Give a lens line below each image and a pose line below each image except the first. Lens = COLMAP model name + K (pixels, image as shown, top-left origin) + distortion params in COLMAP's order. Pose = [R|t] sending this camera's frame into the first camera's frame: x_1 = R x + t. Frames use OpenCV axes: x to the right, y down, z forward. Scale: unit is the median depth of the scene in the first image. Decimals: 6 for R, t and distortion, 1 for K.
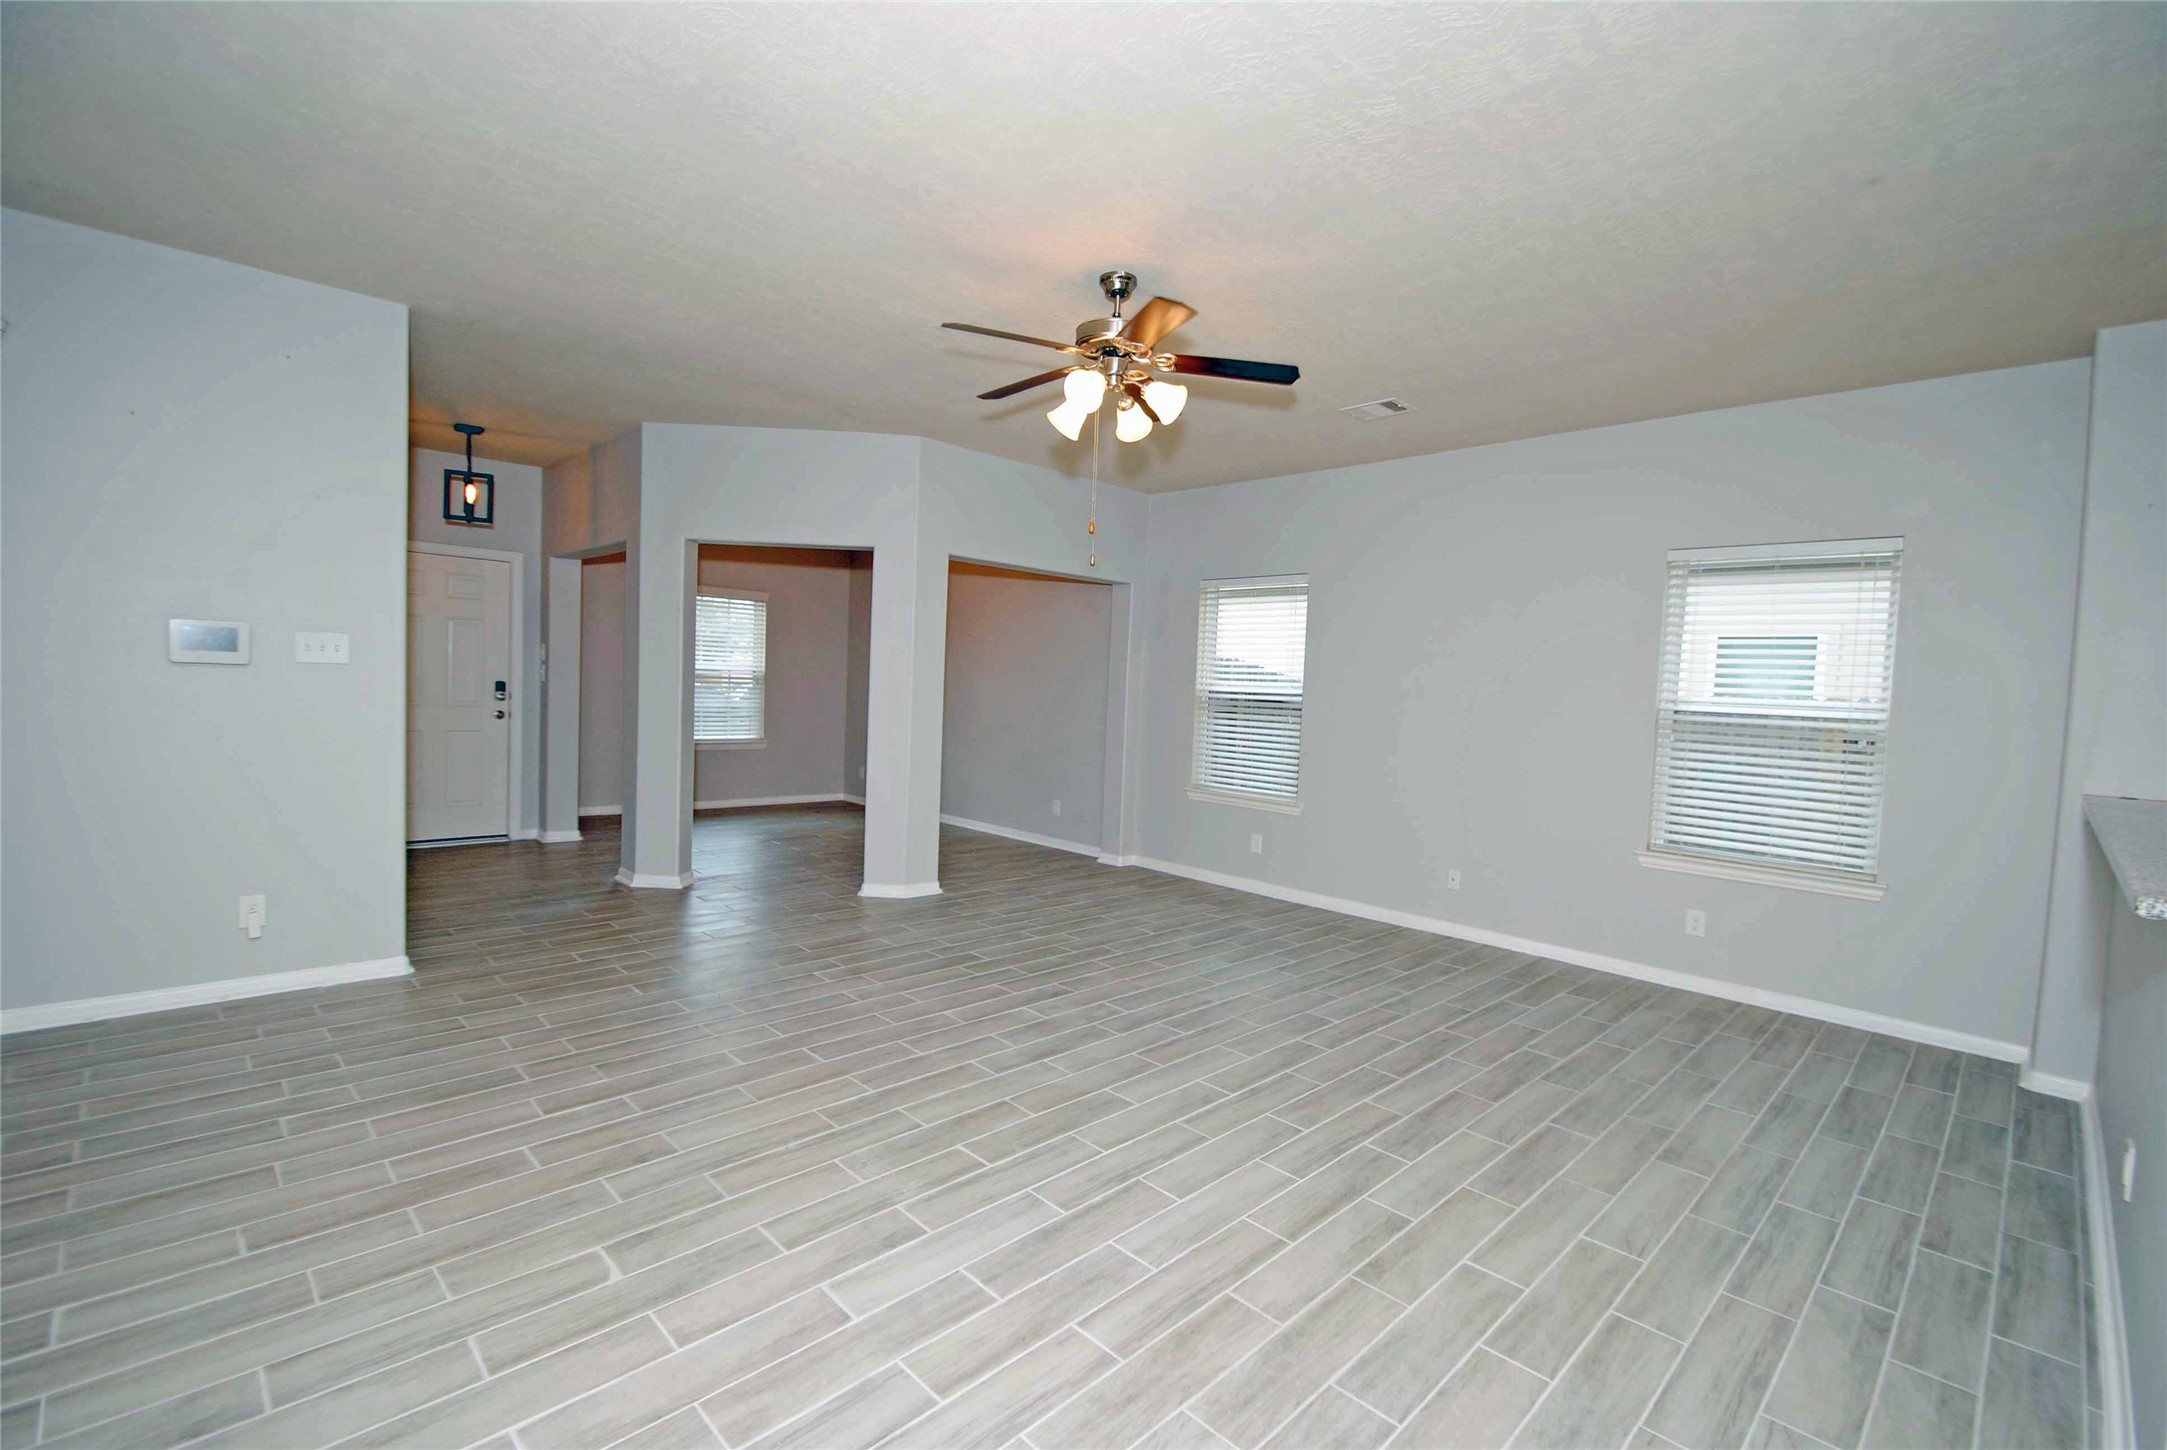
lens RADIAL K [[950.3, 0, 1100.0], [0, 950.3, 730.3], [0, 0, 1]] dist [0.003740, -0.009859]
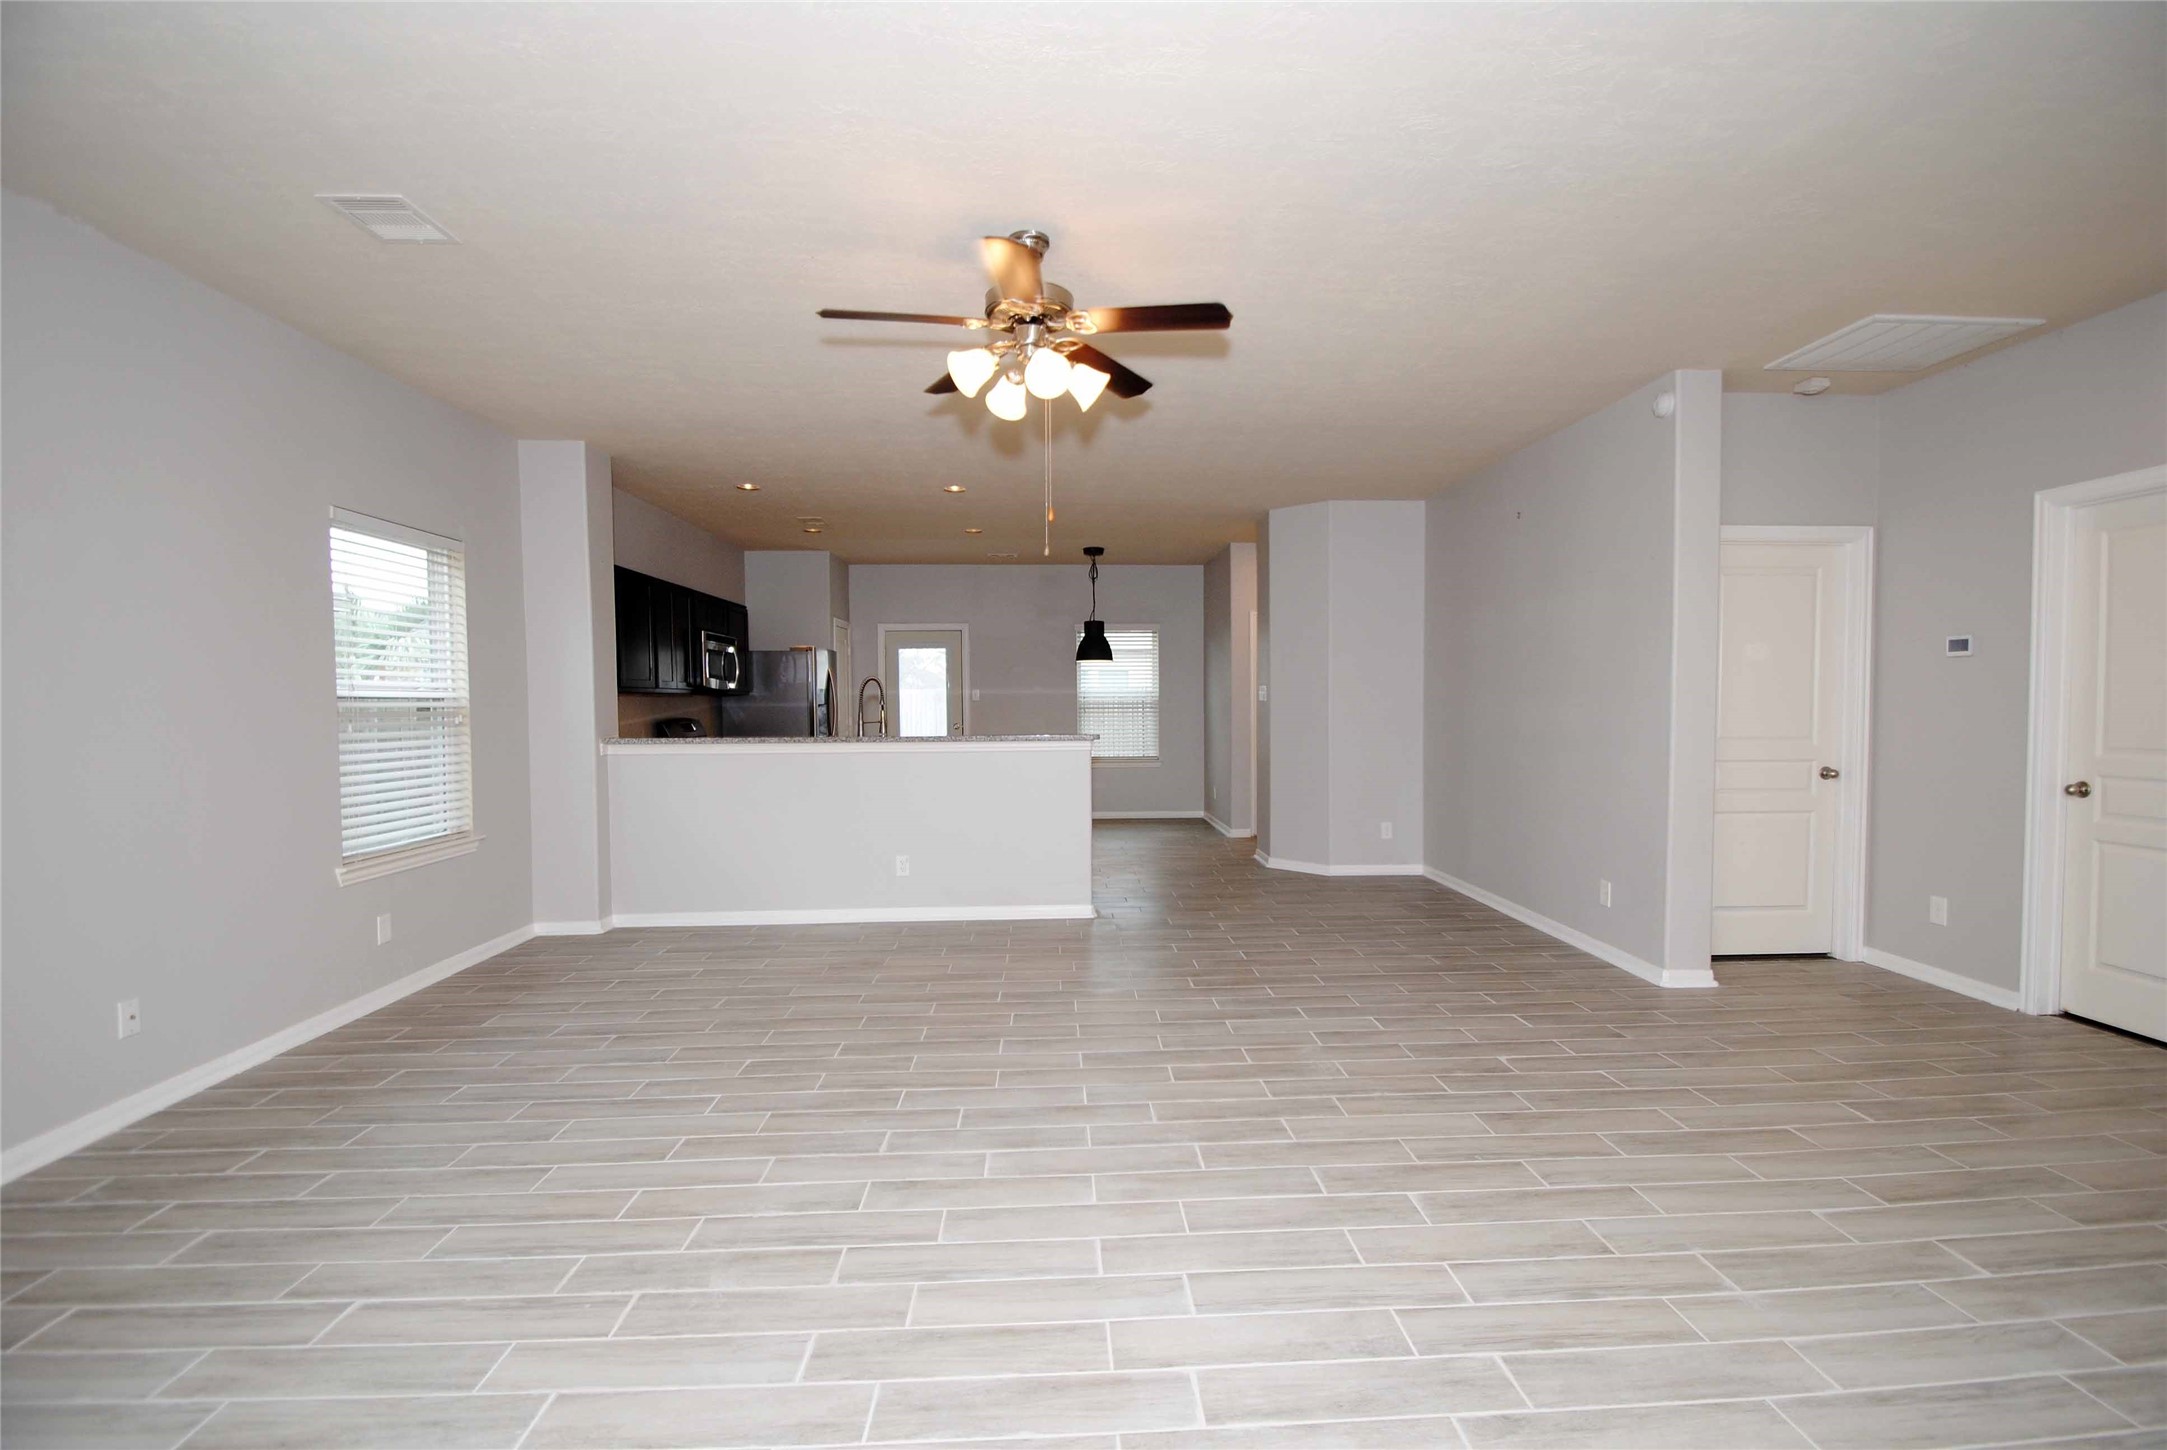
lens RADIAL K [[950.3, 0, 1097.7], [0, 950.3, 726.7], [0, 0, 1]] dist [0.003740, -0.009859]
pose [[-0.742825, -0.056287, 0.667116, -0.581635], [0.007104, 0.995741, 0.091924, -0.084122], [-0.669448, 0.073022, -0.739261, 1.459827]]
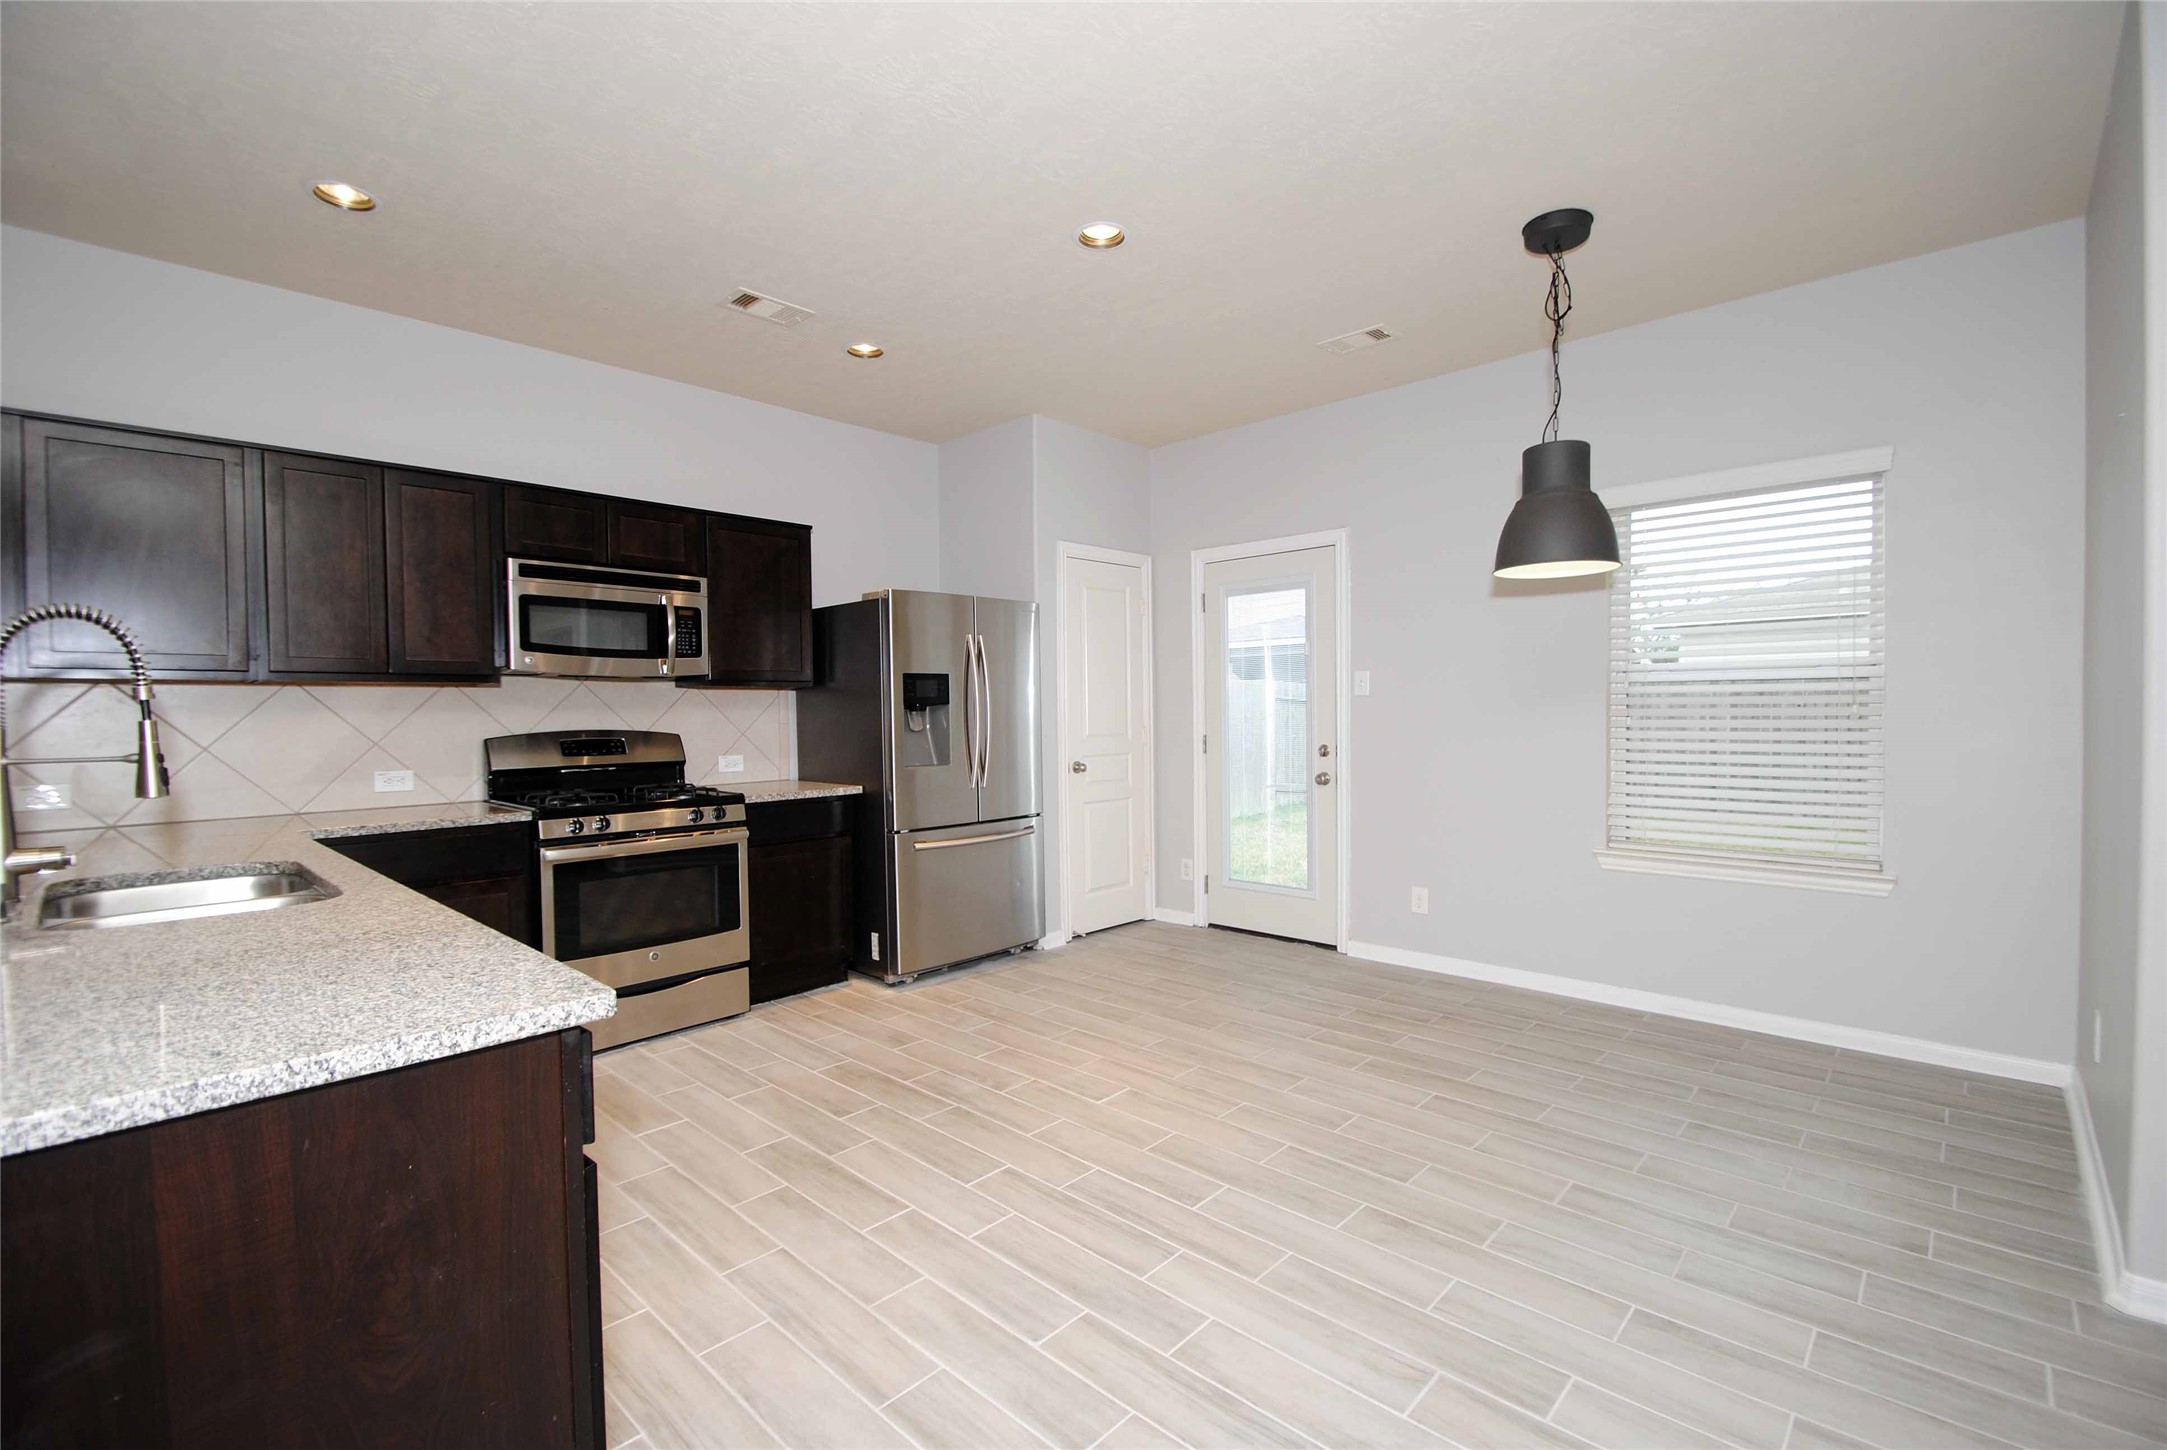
lens RADIAL K [[950.3, 0, 1089.6], [0, 950.3, 732.7], [0, 0, 1]] dist [0.003740, -0.009859]
pose [[-0.030581, -0.065668, 0.997373, 0.281490], [0.057782, 0.996055, 0.067353, 0.034828], [-0.997861, 0.059690, -0.026666, 0.052920]]
